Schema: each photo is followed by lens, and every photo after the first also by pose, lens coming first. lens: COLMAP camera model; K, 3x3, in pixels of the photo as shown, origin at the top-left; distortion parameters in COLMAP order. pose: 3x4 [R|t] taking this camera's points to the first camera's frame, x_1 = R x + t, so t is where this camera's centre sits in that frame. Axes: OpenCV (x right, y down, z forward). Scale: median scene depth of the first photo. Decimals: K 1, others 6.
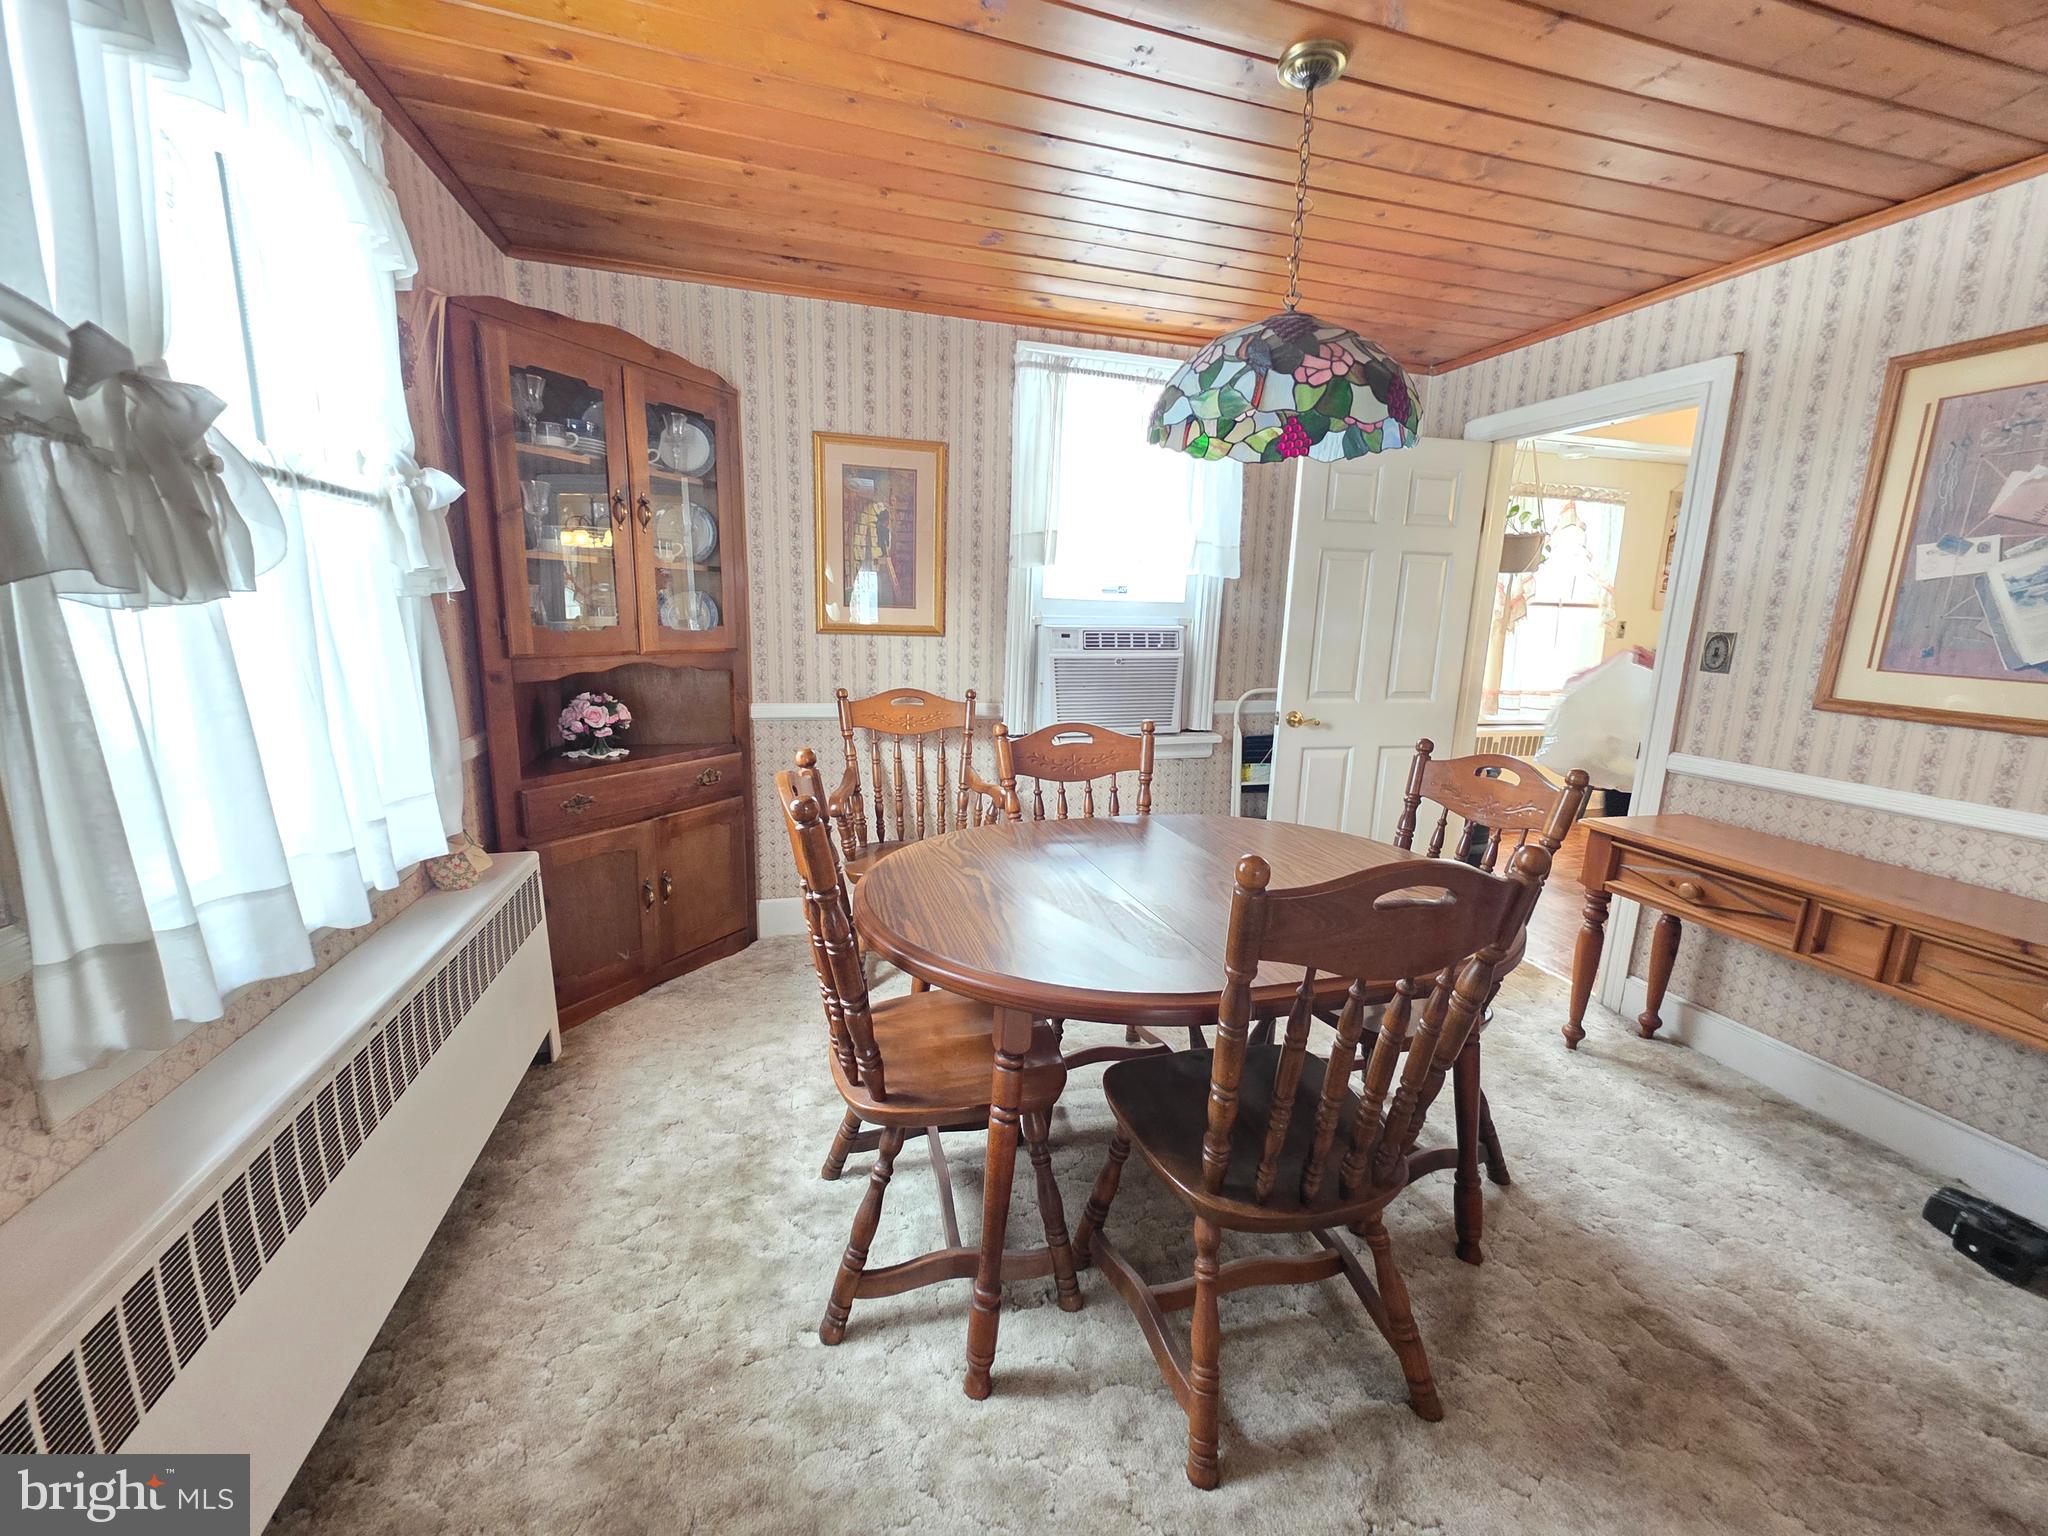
lens RADIAL K [[812.0, 0, 1023.2], [0, 812.0, 769.2], [0, 0, 1]] dist [-0.000204, 0.001146]
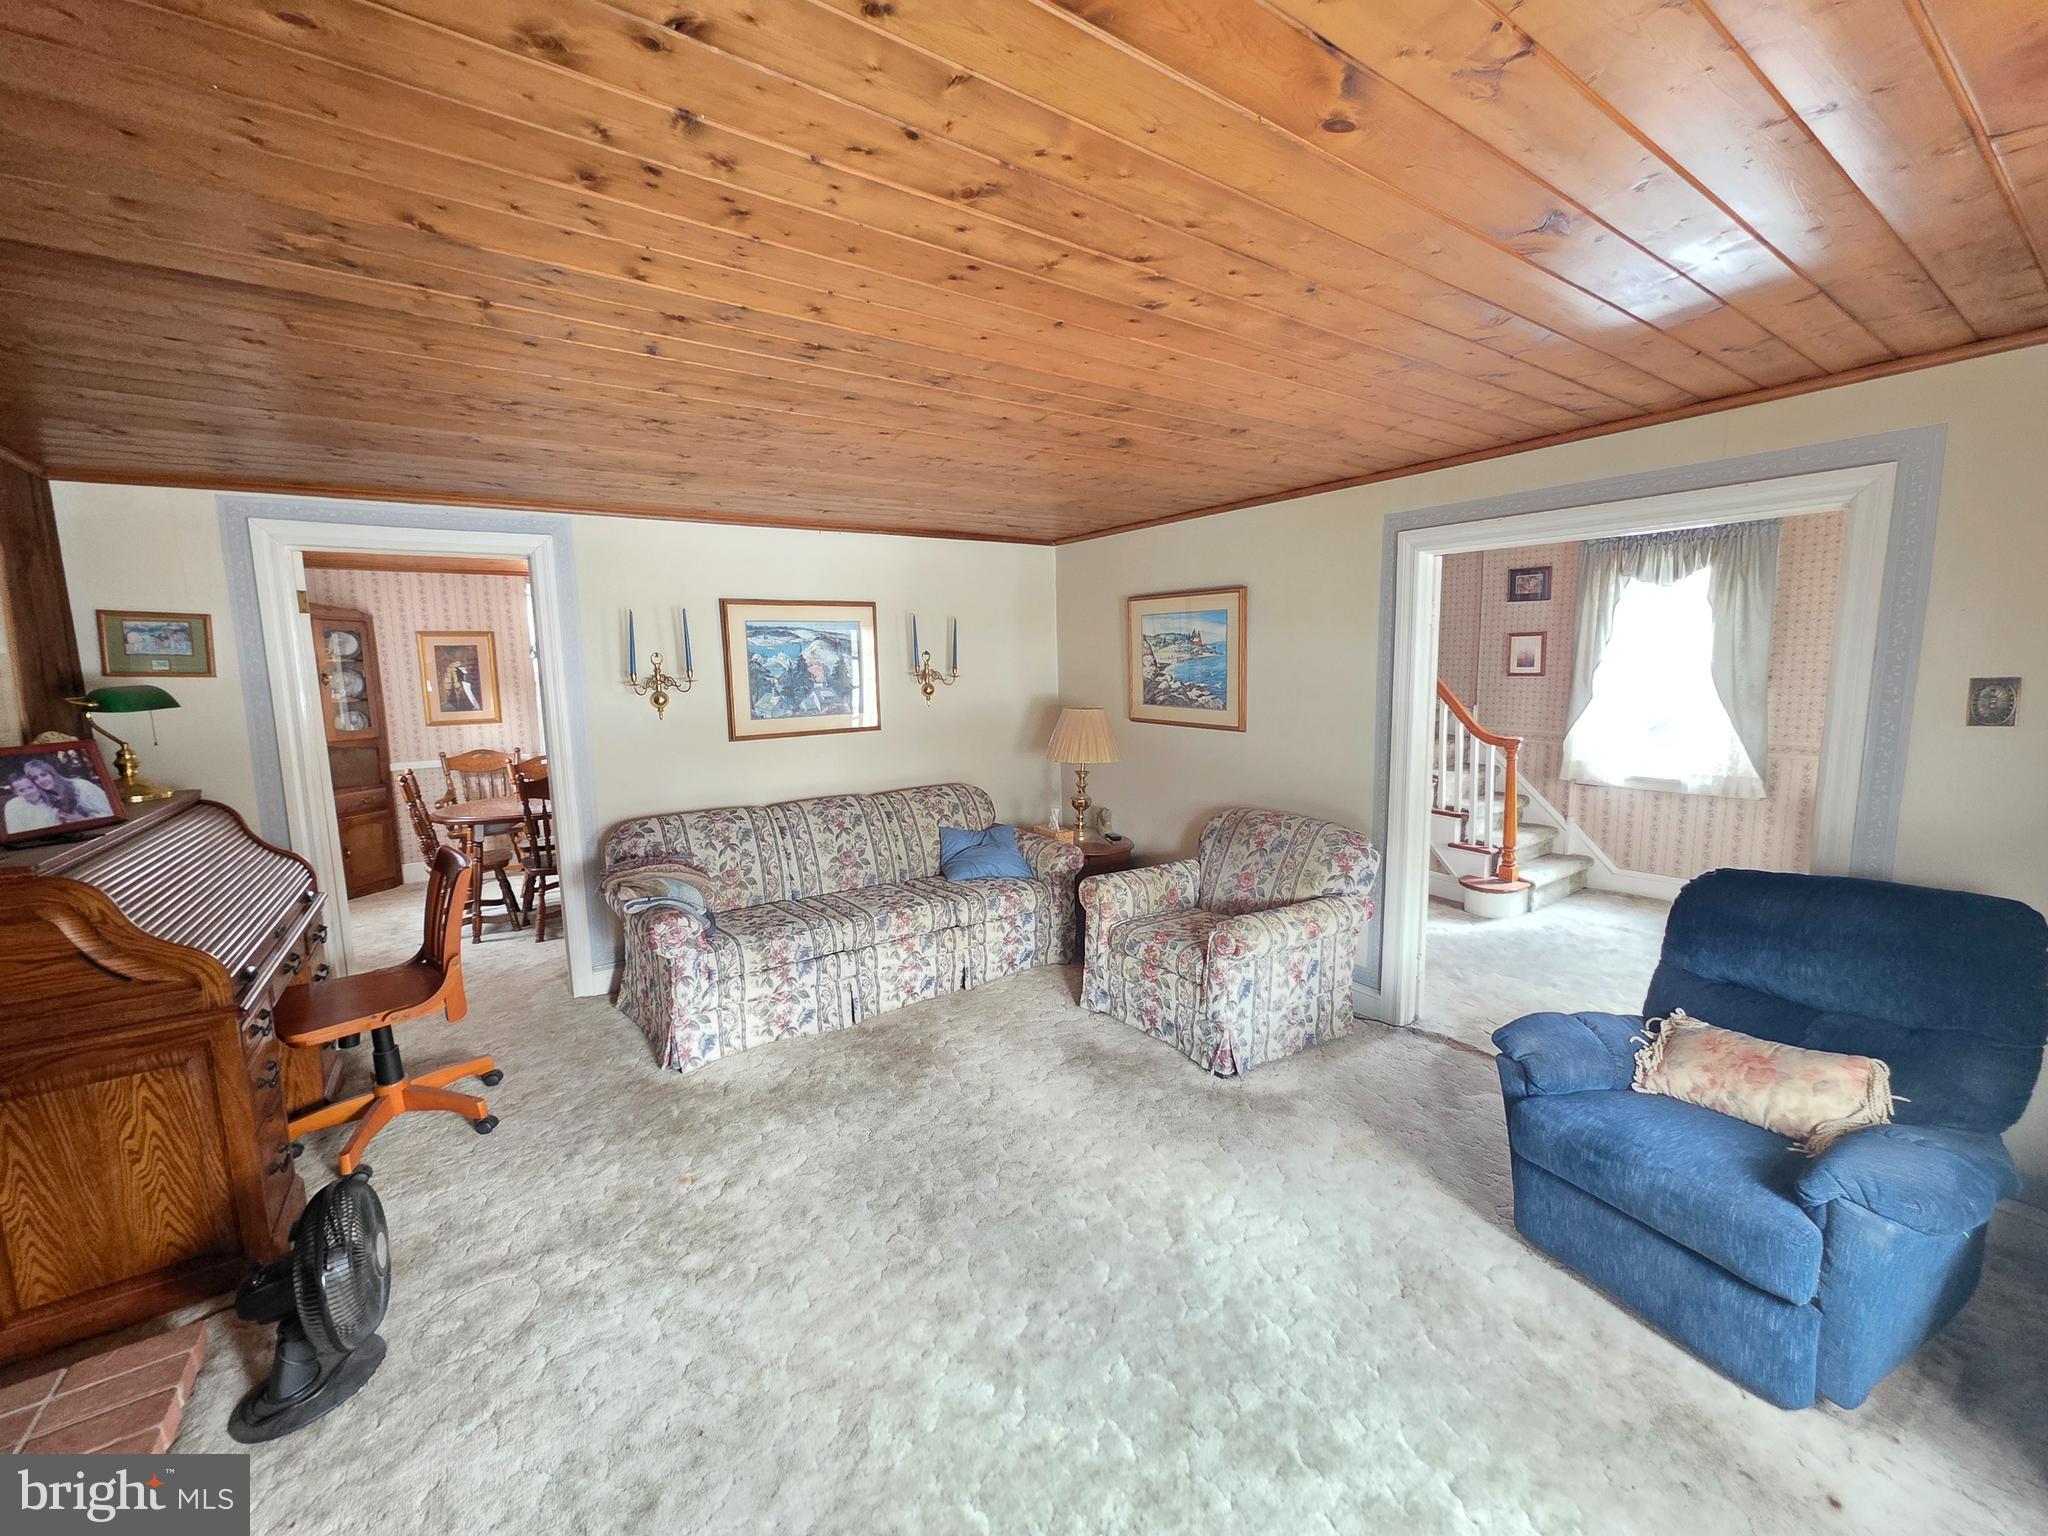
lens RADIAL K [[812.0, 0, 1023.3], [0, 812.0, 759.5], [0, 0, 1]] dist [-0.000204, 0.001146]
pose [[0.940578, -0.089470, 0.327580, 0.480435], [0.112371, 0.992324, -0.051624, 0.189426], [-0.320447, 0.085367, 0.943412, -1.398229]]
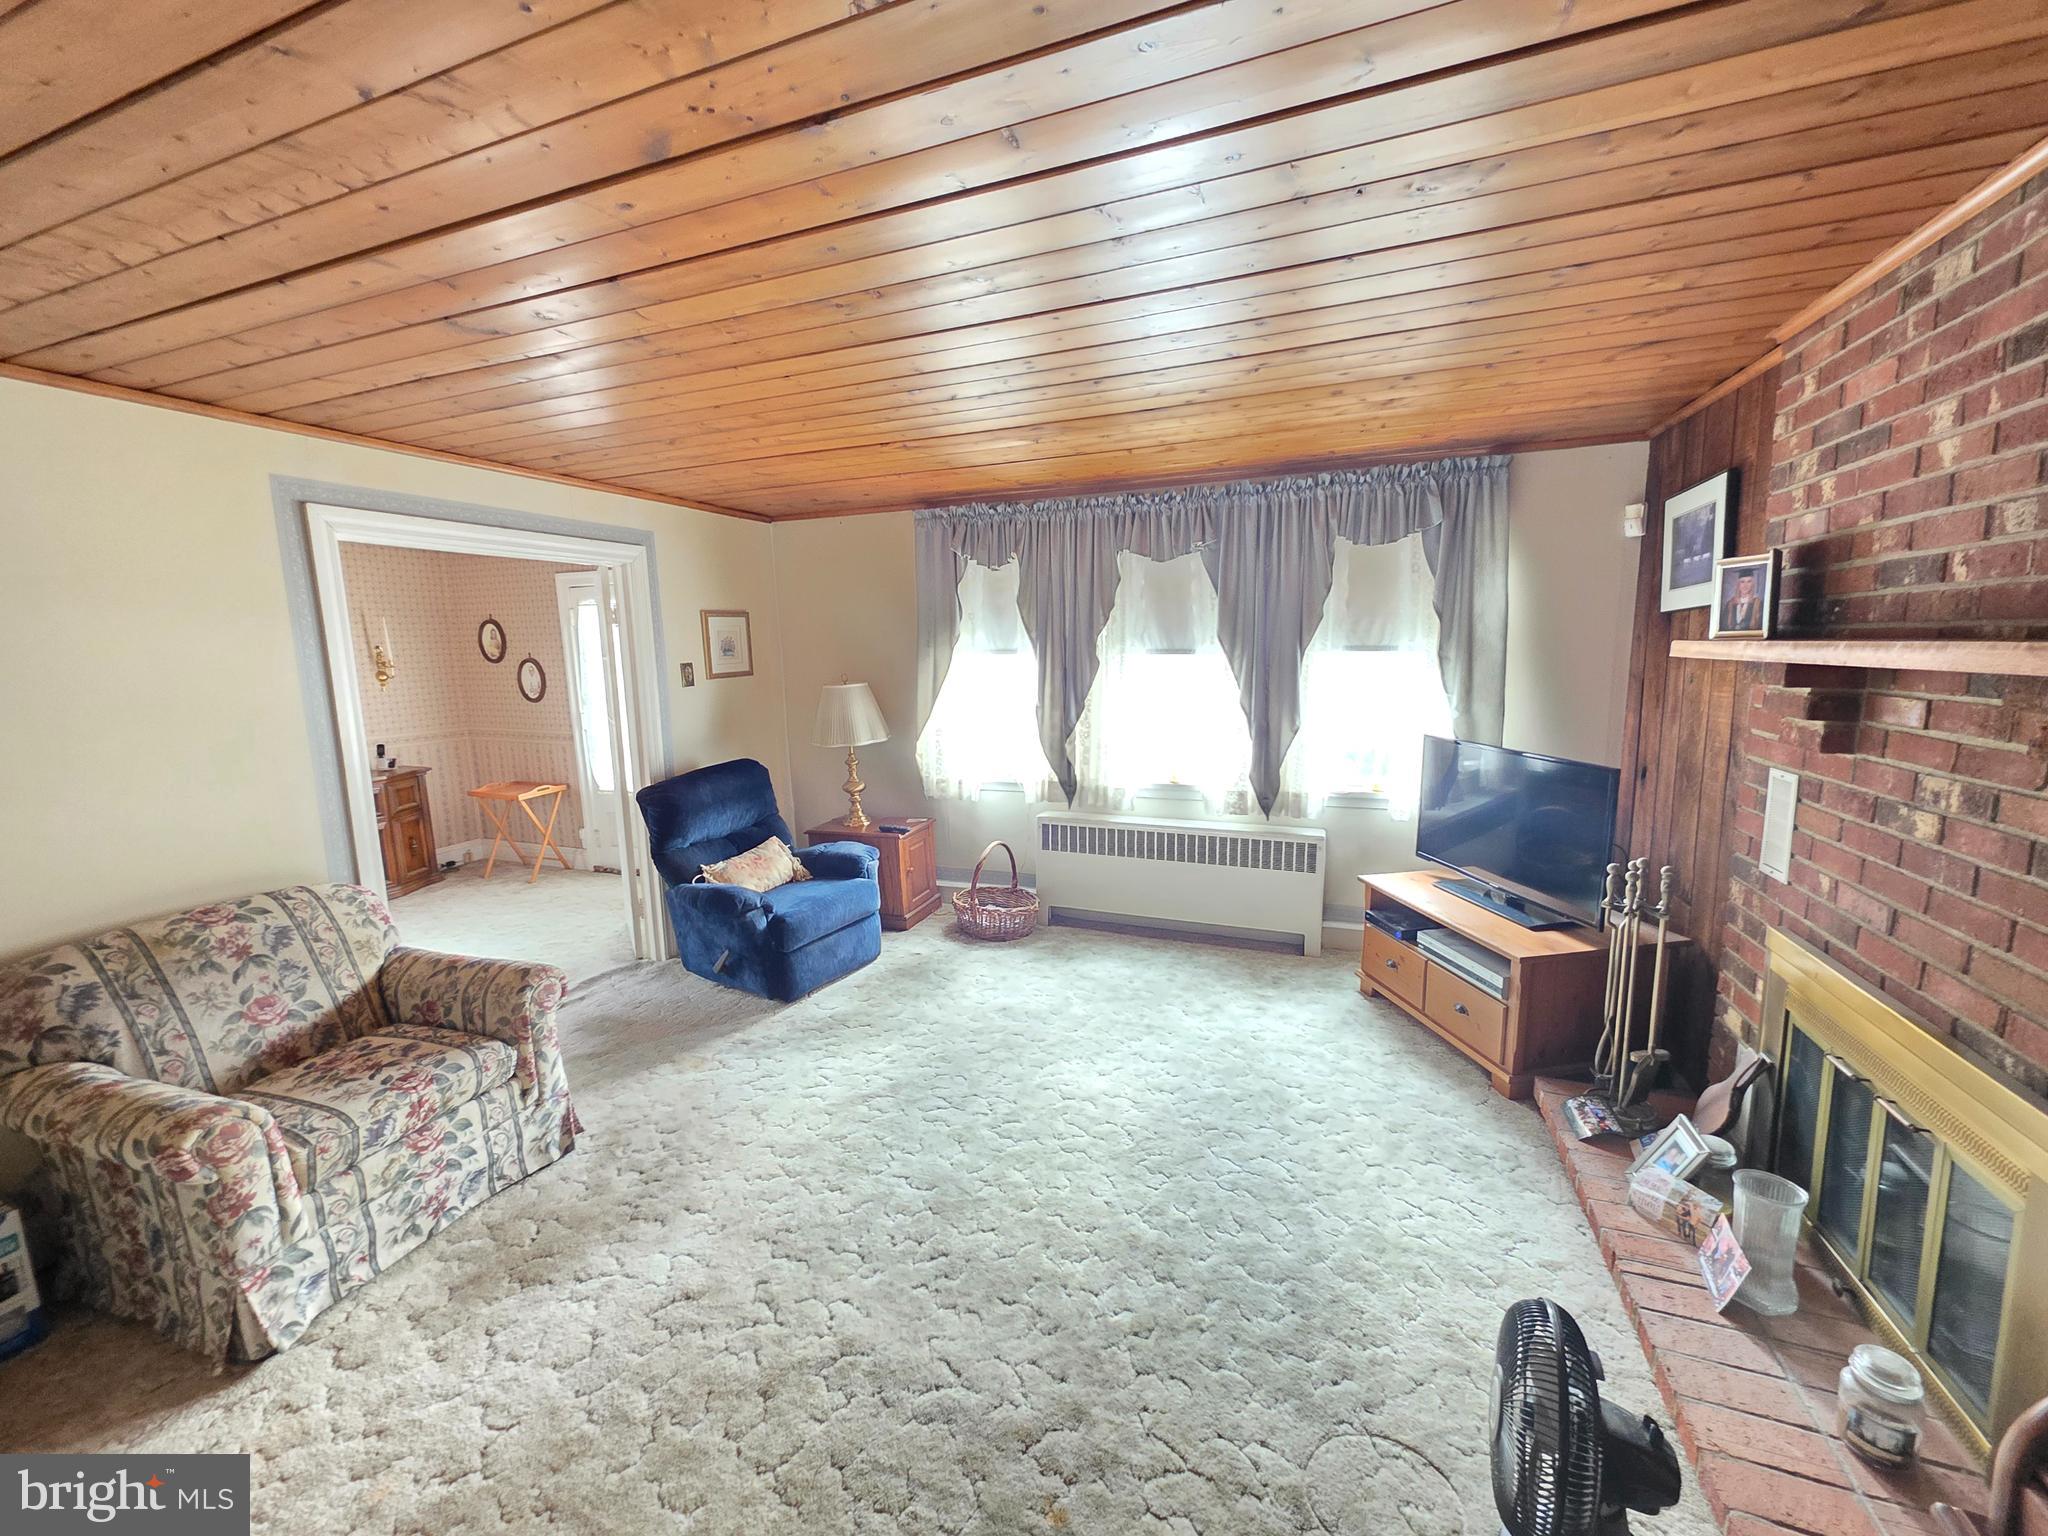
lens RADIAL K [[812.0, 0, 1021.7], [0, 812.0, 757.1], [0, 0, 1]] dist [-0.000204, 0.001146]
pose [[-0.805800, -0.089475, 0.585389, -0.074621], [0.119768, 0.943468, 0.309069, -0.212412], [-0.579949, 0.319159, -0.749531, 0.665197]]
